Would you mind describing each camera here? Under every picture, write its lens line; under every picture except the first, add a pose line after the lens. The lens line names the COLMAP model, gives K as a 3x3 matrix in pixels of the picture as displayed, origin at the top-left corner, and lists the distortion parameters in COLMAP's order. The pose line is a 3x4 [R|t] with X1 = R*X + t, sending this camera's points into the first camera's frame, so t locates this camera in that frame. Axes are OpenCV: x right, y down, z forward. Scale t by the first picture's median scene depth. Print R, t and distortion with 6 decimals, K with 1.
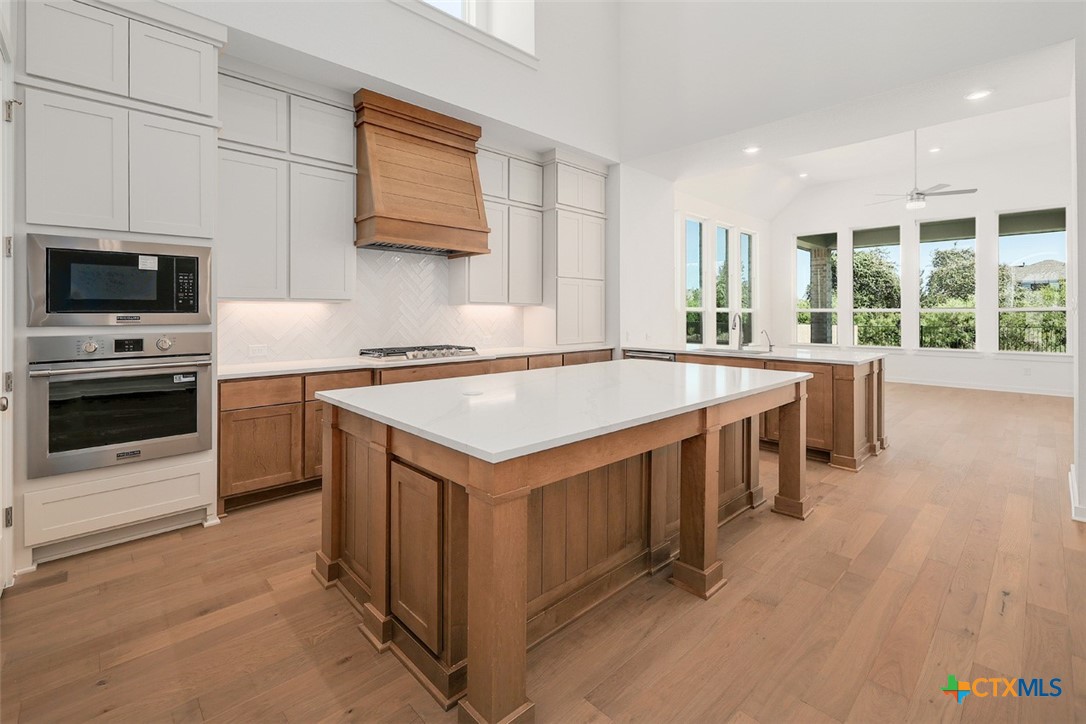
lens RADIAL K [[480.5, 0, 543.8], [0, 480.5, 312.0], [0, 0, 1]] dist [-0.001678, 0.000064]
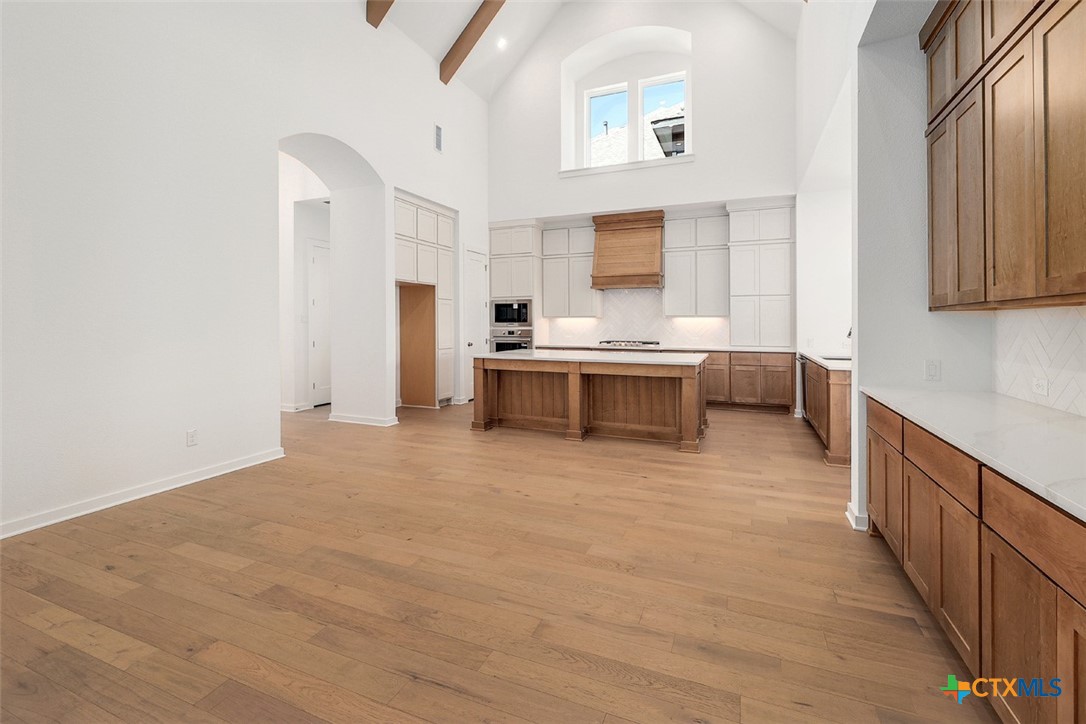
lens RADIAL K [[479.1, 0, 544.5], [0, 479.1, 316.8], [0, 0, 1]] dist [-0.001226, 0.000314]
pose [[0.403845, -0.010446, -0.914768, 1.235608], [0.003322, 0.999945, -0.009952, -0.001705], [0.914821, 0.000980, 0.403857, -0.040283]]
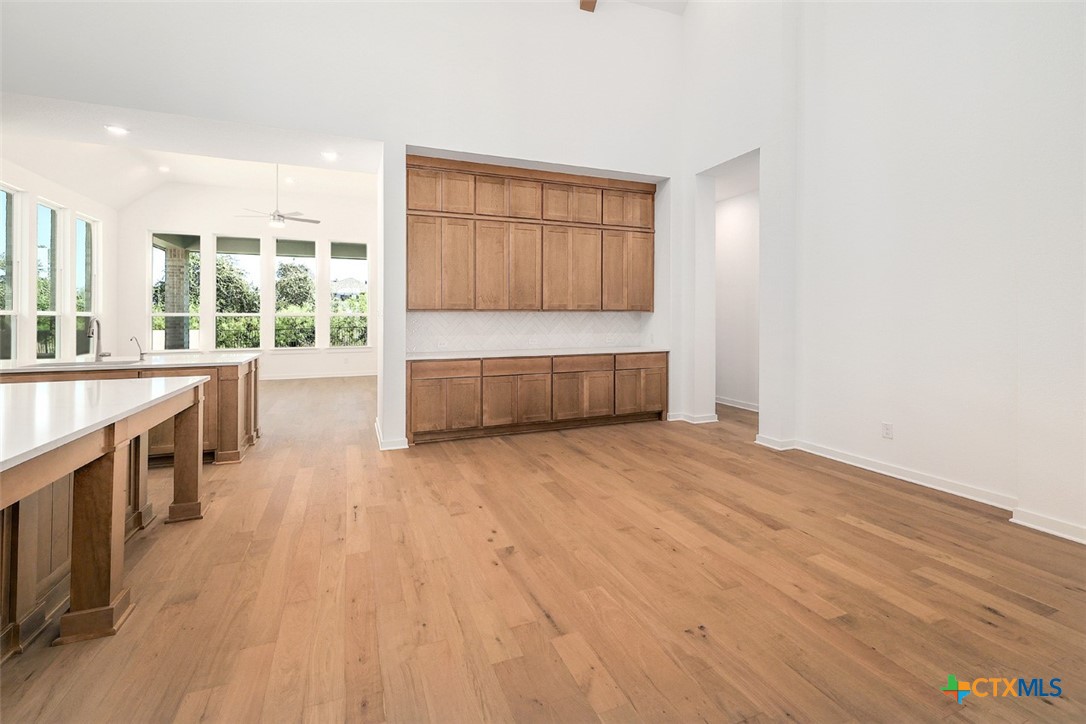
lens RADIAL K [[479.1, 0, 544.5], [0, 479.1, 316.8], [0, 0, 1]] dist [-0.001226, 0.000314]
pose [[0.365378, 0.001217, 0.930858, -0.101121], [-0.002553, 0.999997, -0.000306, -0.001389], [-0.930856, -0.002265, 0.365380, -0.042014]]
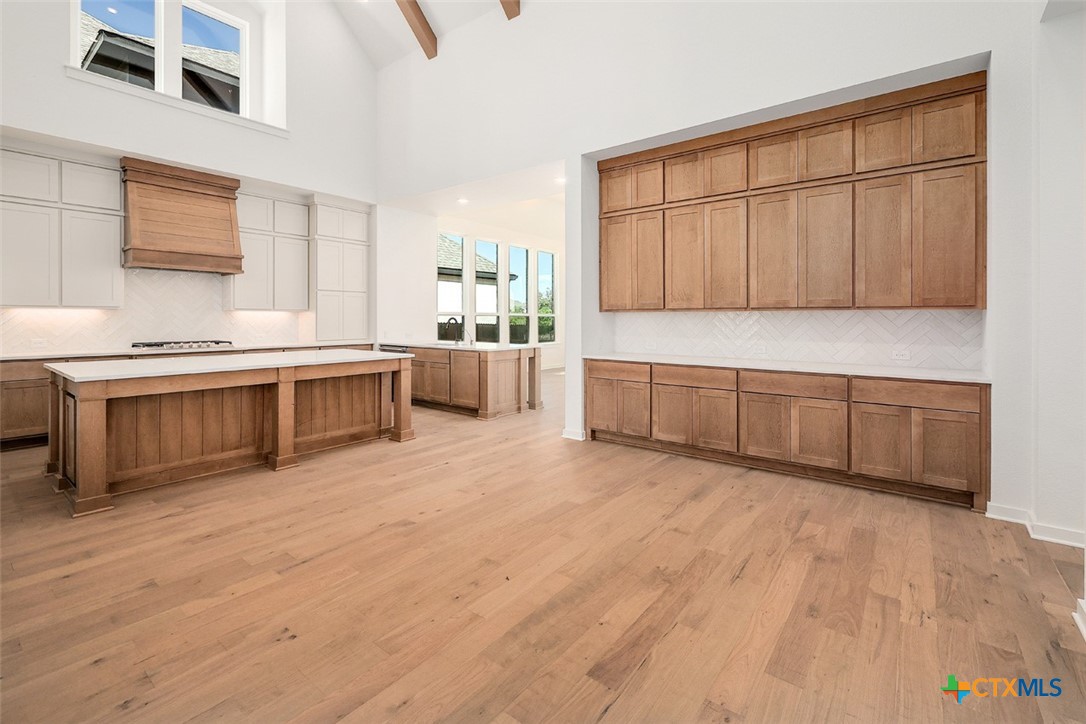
lens RADIAL K [[479.1, 0, 544.5], [0, 479.1, 316.8], [0, 0, 1]] dist [-0.001226, 0.000314]
pose [[0.988886, 0.003266, 0.148639, 0.531480], [-0.003578, 0.999992, 0.001829, -0.002868], [-0.148632, -0.002340, 0.988890, -0.479235]]
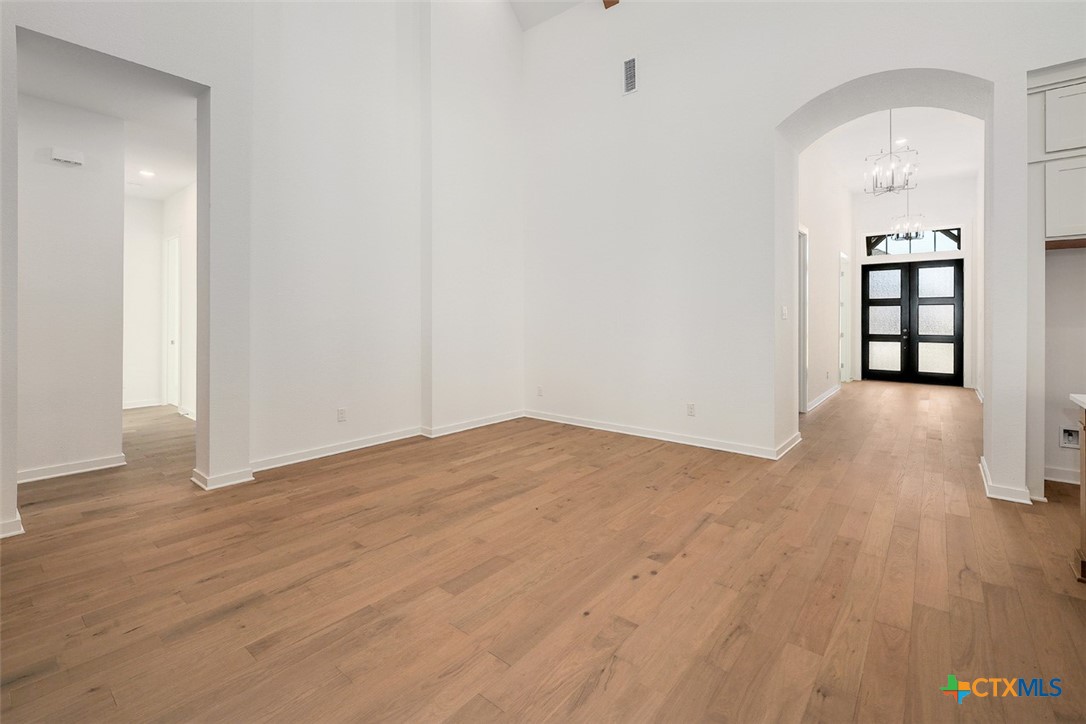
lens RADIAL K [[479.1, 0, 544.5], [0, 479.1, 316.8], [0, 0, 1]] dist [-0.001226, 0.000314]
pose [[-0.992410, -0.001635, -0.122963, 0.649817], [-0.000595, 0.999964, -0.008491, 0.003031], [0.122973, -0.008353, -0.992375, 0.784107]]
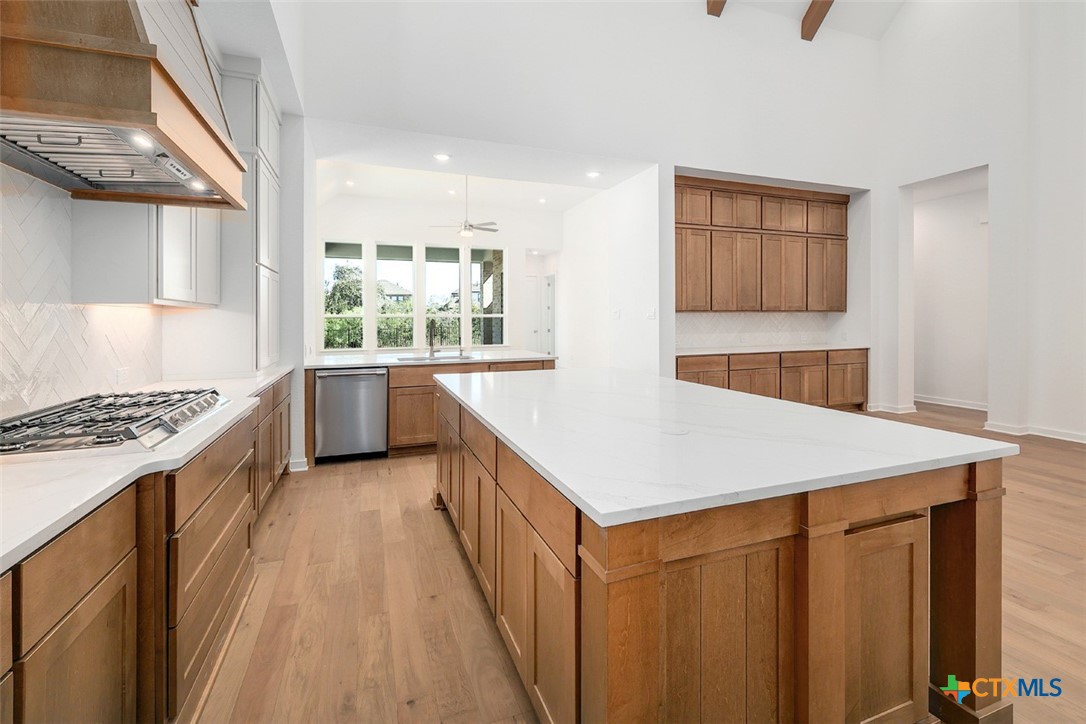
lens RADIAL K [[479.1, 0, 544.5], [0, 479.1, 316.8], [0, 0, 1]] dist [-0.001226, 0.000314]
pose [[0.391906, 0.000452, 0.920005, -0.470378], [0.001148, 0.999999, -0.000980, -0.001545], [-0.920005, 0.001440, 0.391905, 0.470367]]
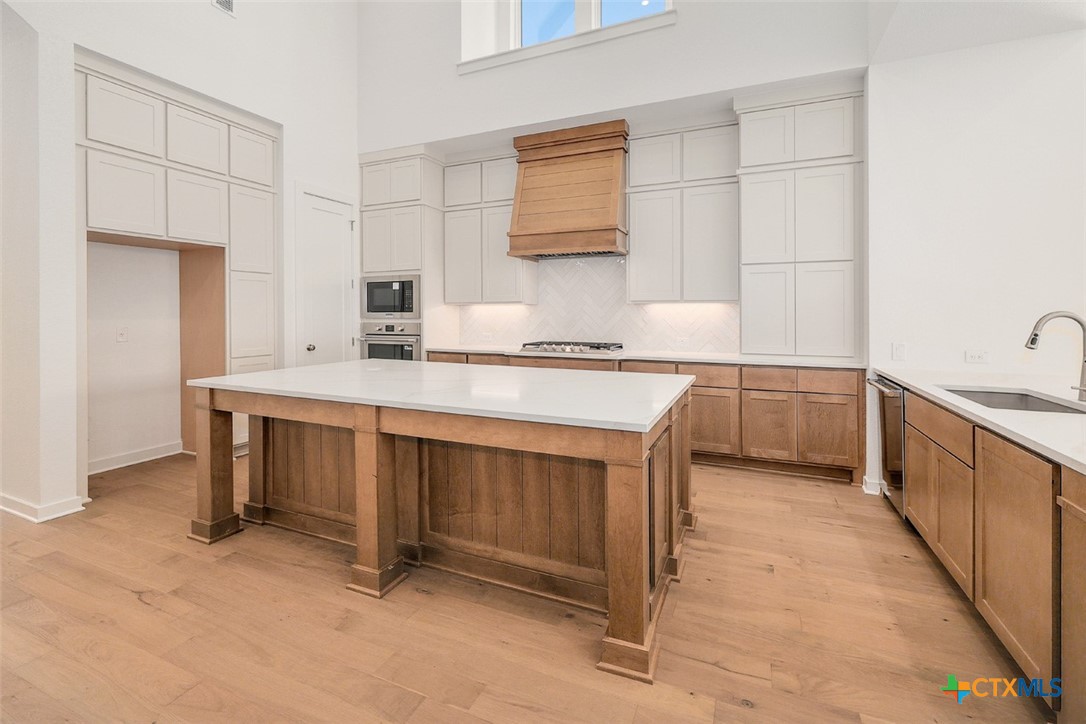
lens RADIAL K [[480.5, 0, 543.8], [0, 480.5, 312.0], [0, 0, 1]] dist [-0.001678, 0.000064]
pose [[0.384640, -0.000446, -0.923066, 0.711603], [0.003016, 0.999995, 0.000773, 0.001346], [0.923062, -0.003081, 0.384640, 0.485247]]
